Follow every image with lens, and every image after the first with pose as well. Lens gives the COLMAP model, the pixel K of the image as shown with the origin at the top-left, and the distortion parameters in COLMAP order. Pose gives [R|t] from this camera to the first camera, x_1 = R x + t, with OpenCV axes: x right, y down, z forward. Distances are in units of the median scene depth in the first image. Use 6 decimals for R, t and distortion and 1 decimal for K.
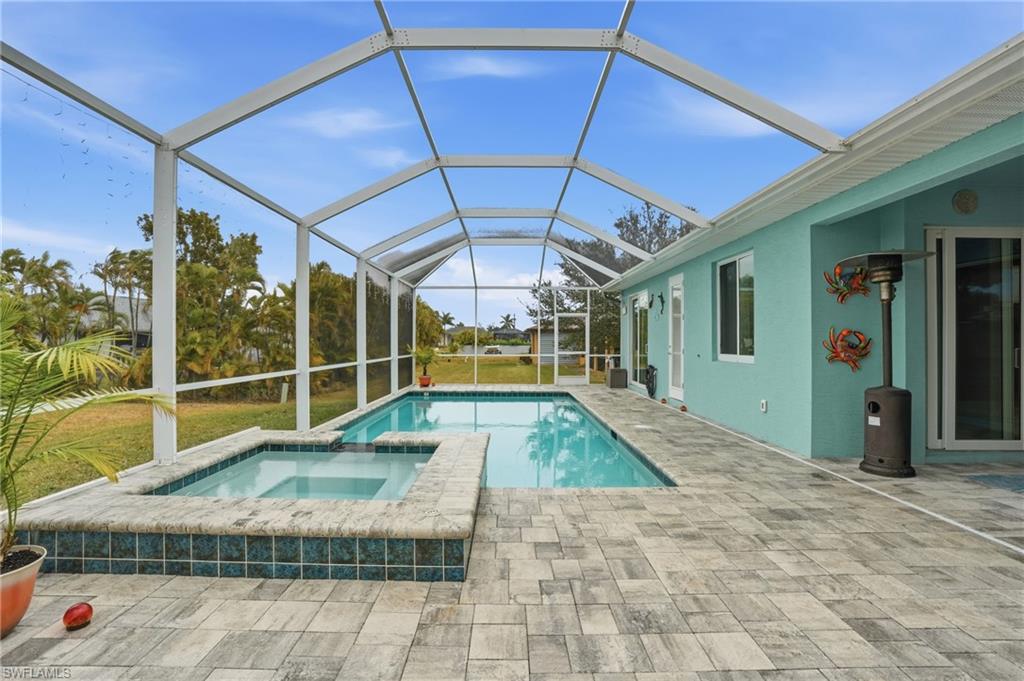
lens RADIAL K [[476.8, 0, 512.0], [0, 476.8, 340.5], [0, 0, 1]] dist [-0.072417, 0.025780]
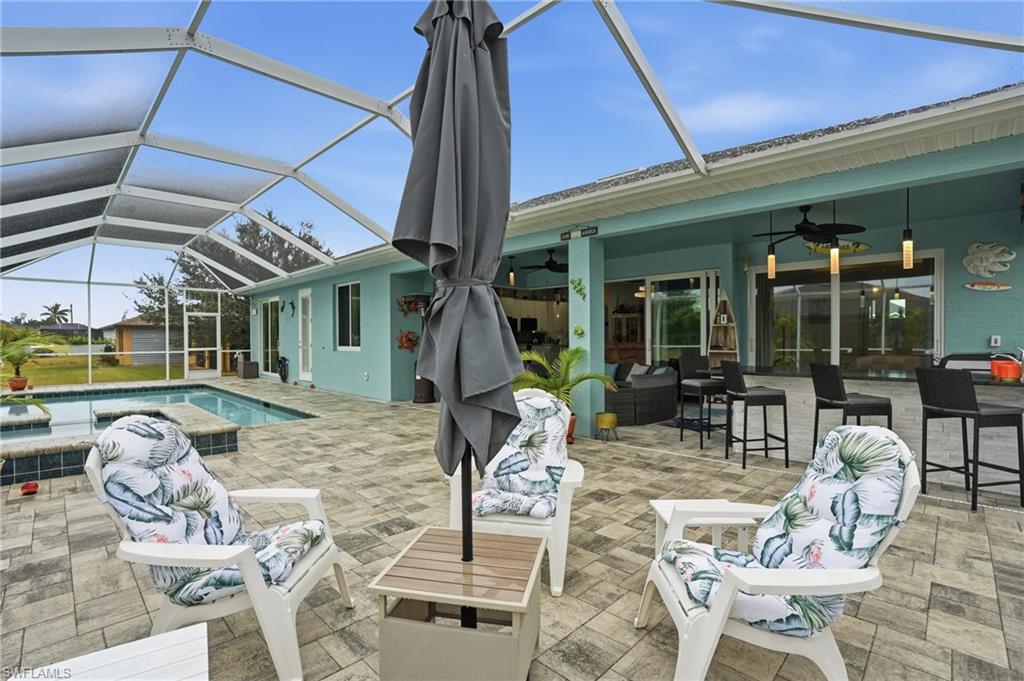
lens RADIAL K [[476.8, 0, 512.0], [0, 476.8, 340.5], [0, 0, 1]] dist [-0.072417, 0.025780]
pose [[0.702921, -0.007466, 0.711229, -0.181489], [0.003011, 0.999967, 0.007521, 0.000551], [-0.711262, -0.003145, 0.702920, -0.341872]]
